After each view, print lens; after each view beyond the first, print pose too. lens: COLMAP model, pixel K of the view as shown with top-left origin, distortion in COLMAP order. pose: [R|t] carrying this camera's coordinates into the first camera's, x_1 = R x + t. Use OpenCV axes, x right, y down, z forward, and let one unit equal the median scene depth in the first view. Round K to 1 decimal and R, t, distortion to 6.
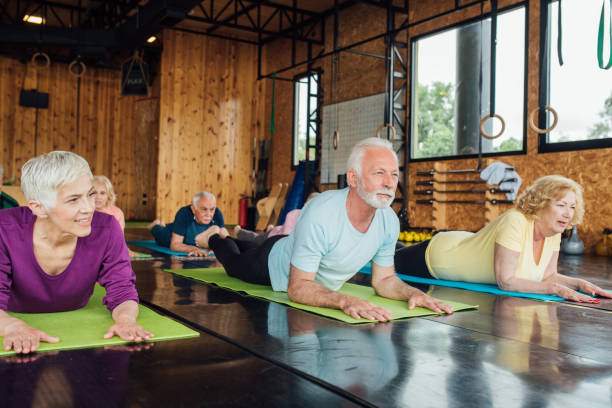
lens RADIAL K [[590.5, 0, 304.2], [0, 590.5, 205.8], [0, 0, 1]] dist [-0.026411, 0.000000]
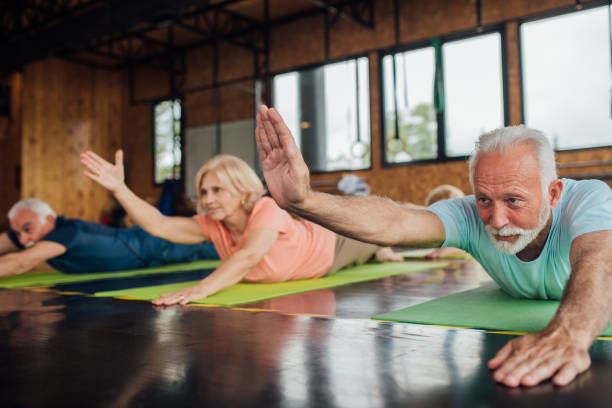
lens RADIAL K [[590.5, 0, 303.4], [0, 590.5, 210.2], [0, 0, 1]] dist [-0.026411, 0.000000]
pose [[0.937054, -0.025103, 0.348281, -0.147027], [0.036849, 0.998952, -0.027140, 0.021659], [-0.347235, 0.038266, 0.936997, -0.117385]]
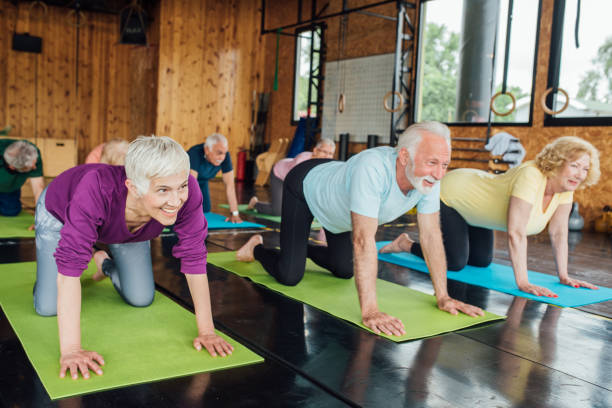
lens RADIAL K [[590.5, 0, 304.6], [0, 590.5, 208.8], [0, 0, 1]] dist [-0.026411, 0.000000]
pose [[0.999393, 0.022093, 0.026937, -0.023622], [-0.024902, 0.993747, 0.108843, -0.030126], [-0.024364, -0.109448, 0.993694, -0.007503]]
